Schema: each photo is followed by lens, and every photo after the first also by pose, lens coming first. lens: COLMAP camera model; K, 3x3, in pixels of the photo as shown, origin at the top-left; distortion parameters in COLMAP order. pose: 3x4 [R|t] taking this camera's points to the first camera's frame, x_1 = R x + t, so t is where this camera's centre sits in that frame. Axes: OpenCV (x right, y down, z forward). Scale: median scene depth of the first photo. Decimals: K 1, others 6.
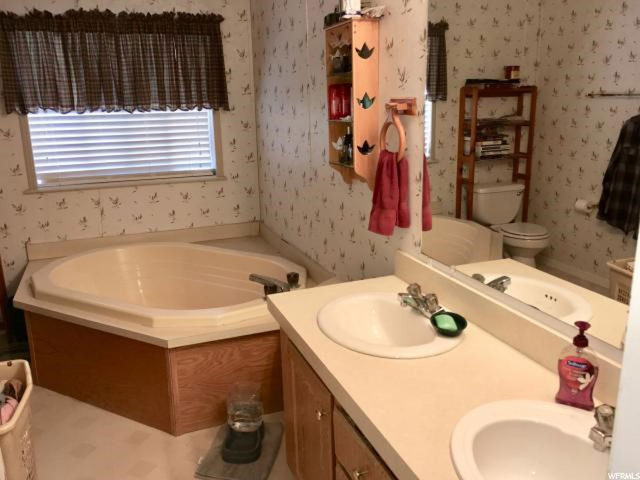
lens RADIAL K [[539.5, 0, 320.0], [0, 539.5, 240.0], [0, 0, 1]] dist [0.074770, -0.113160]
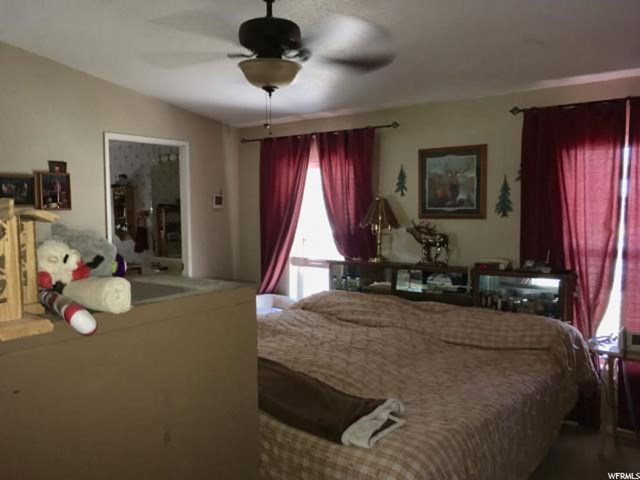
lens RADIAL K [[539.5, 0, 320.0], [0, 539.5, 240.0], [0, 0, 1]] dist [0.074770, -0.113160]
pose [[0.844553, -0.014951, 0.535263, -0.327998], [0.130235, 0.975329, -0.178245, 0.291704], [-0.519393, 0.220247, 0.825665, -1.011027]]
